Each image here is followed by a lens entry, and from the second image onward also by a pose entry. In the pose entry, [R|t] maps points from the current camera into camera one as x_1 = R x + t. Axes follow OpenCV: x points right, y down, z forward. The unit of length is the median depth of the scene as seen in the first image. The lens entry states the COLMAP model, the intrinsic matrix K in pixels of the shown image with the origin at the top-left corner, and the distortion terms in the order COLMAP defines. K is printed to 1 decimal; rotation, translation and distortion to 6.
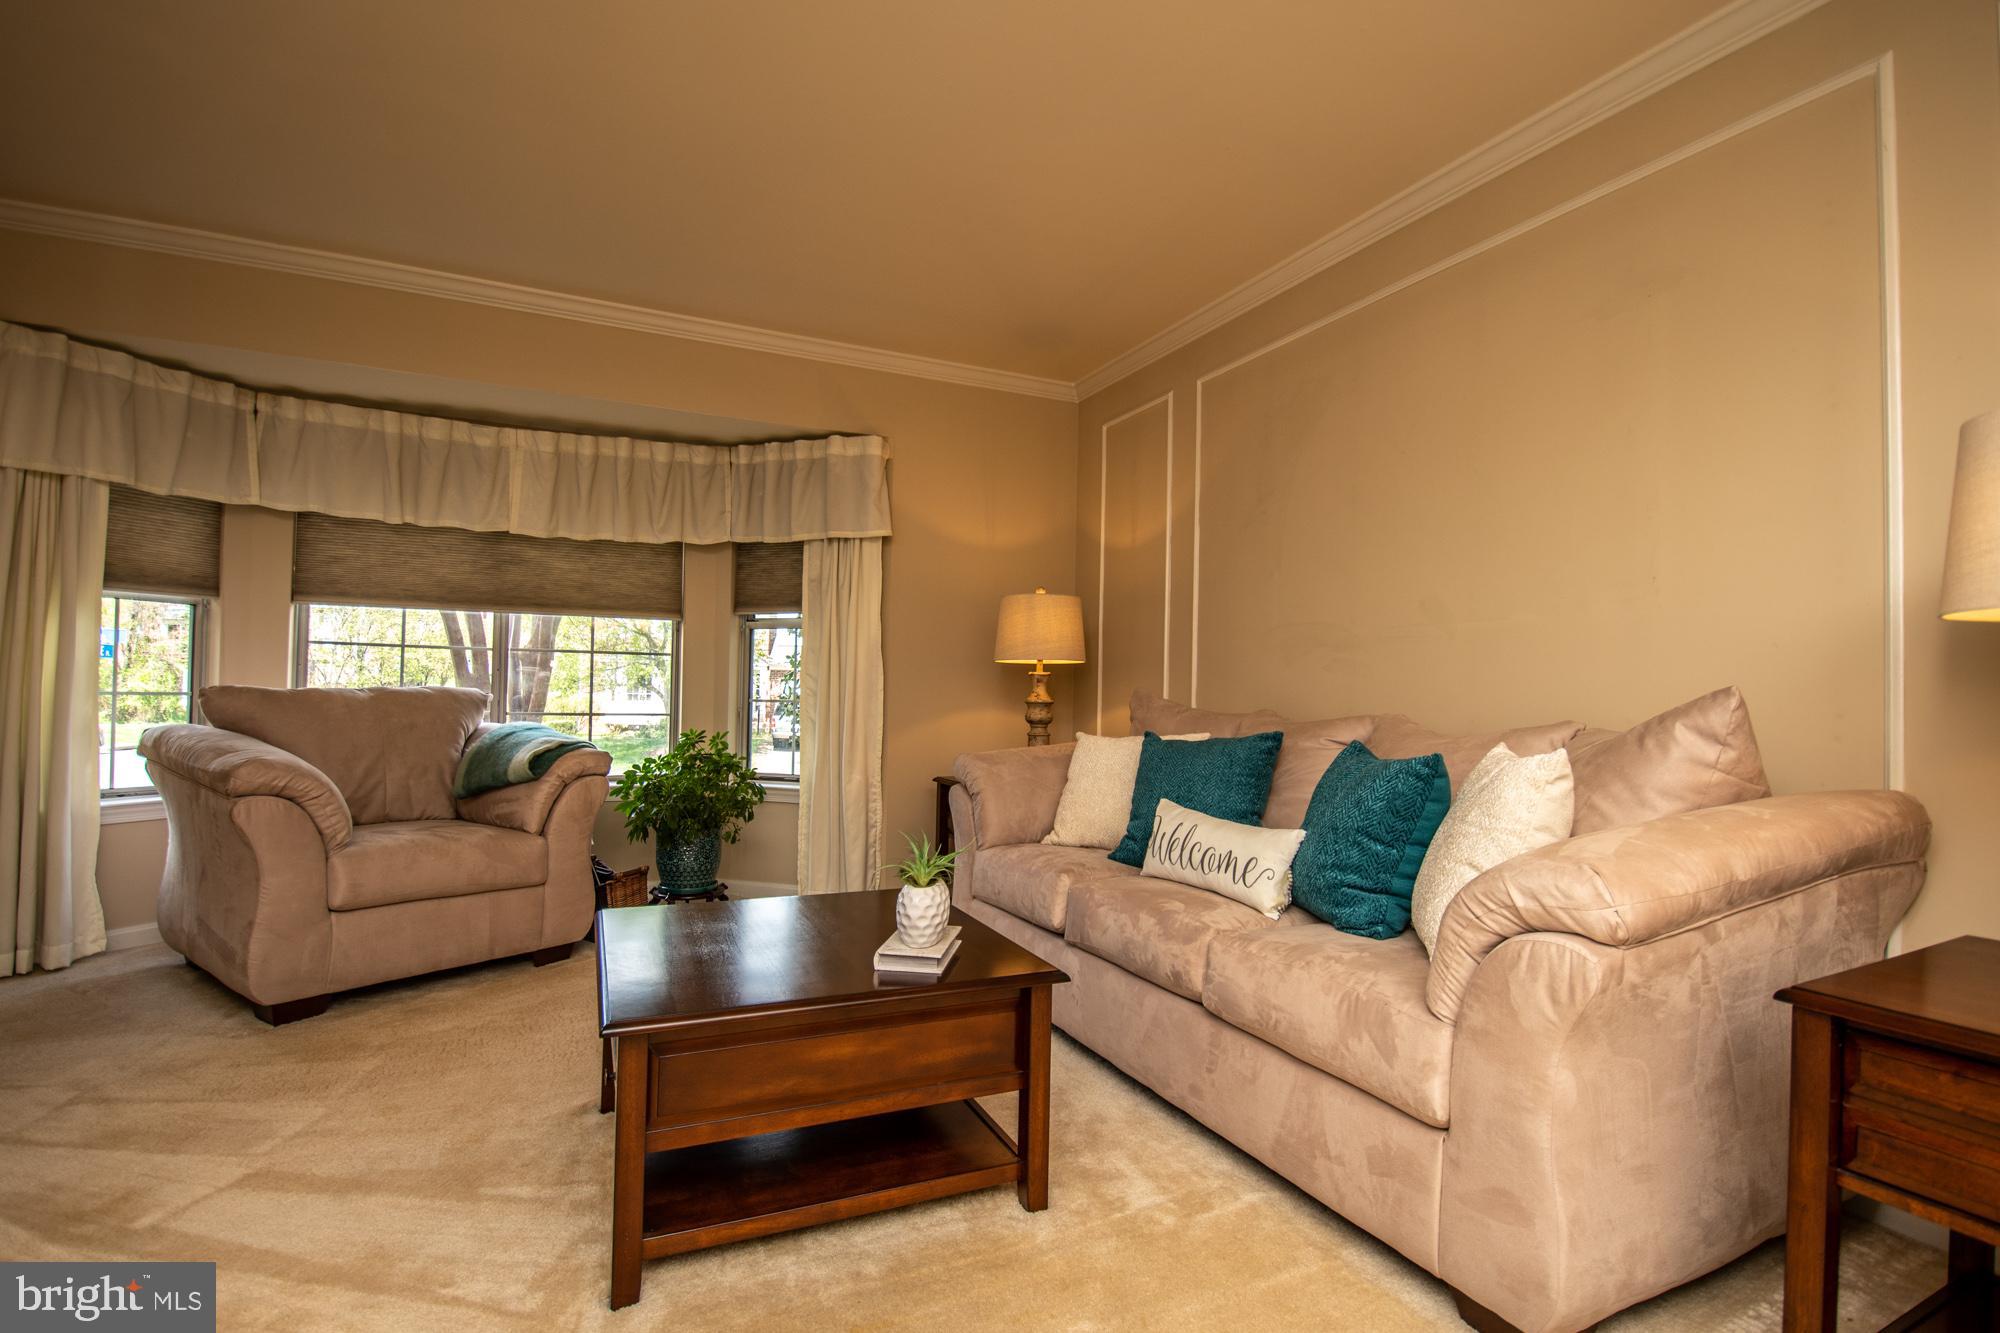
lens RADIAL K [[941.3, 0, 994.4], [0, 941.3, 676.3], [0, 0, 1]] dist [-0.015683, -0.002978]
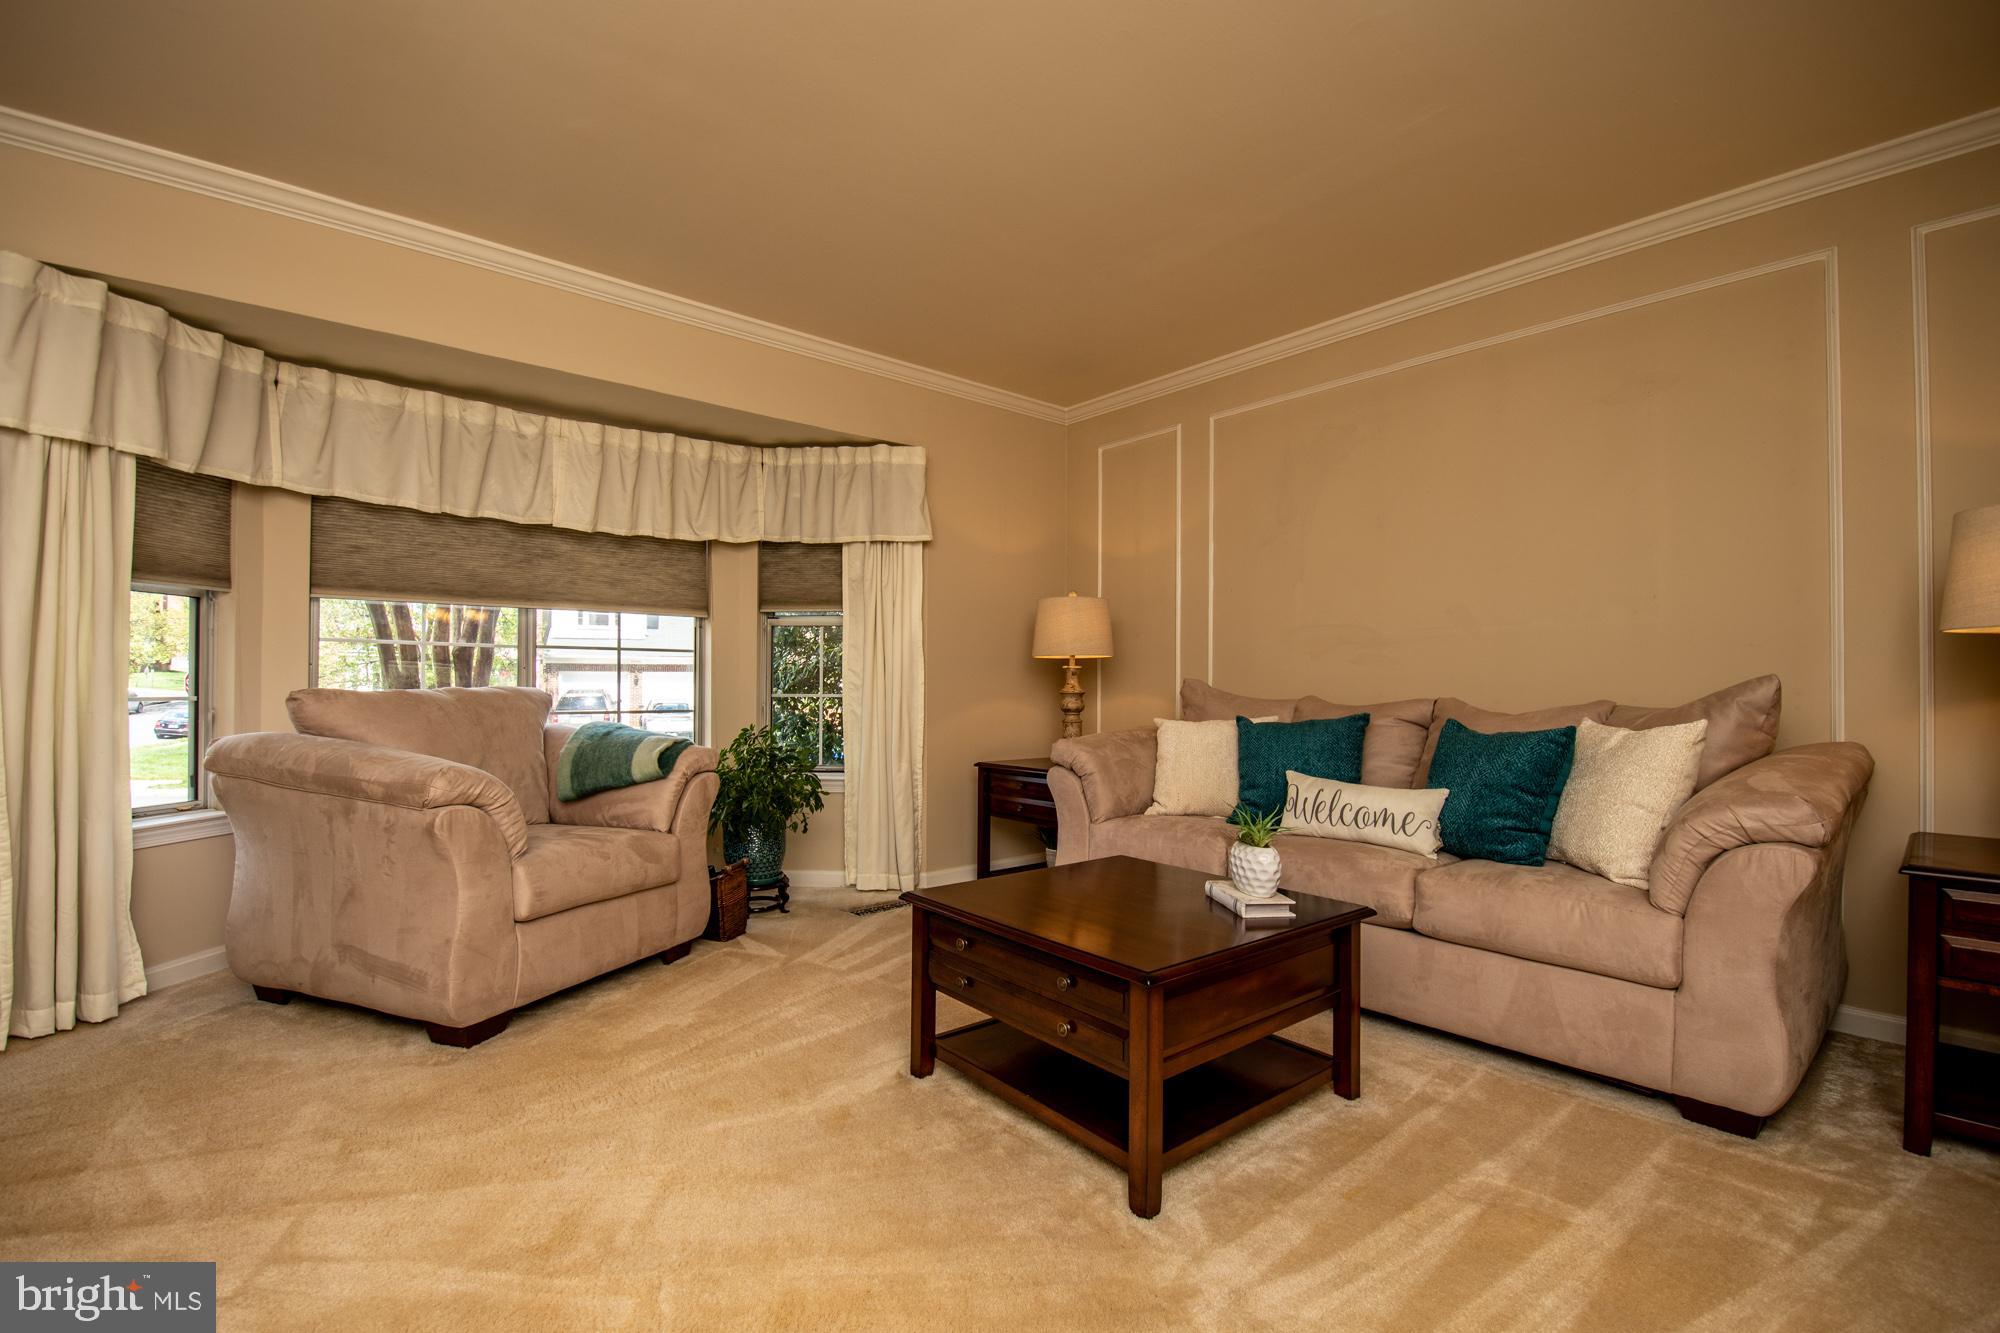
lens RADIAL K [[890.9, 0, 999.0], [0, 890.9, 672.1], [0, 0, 1]] dist [-0.019854, -0.001385]
pose [[0.963556, -0.008897, 0.267358, -0.382696], [0.007208, 0.999947, 0.007298, -0.006518], [-0.267409, -0.005105, 0.963570, -0.004626]]
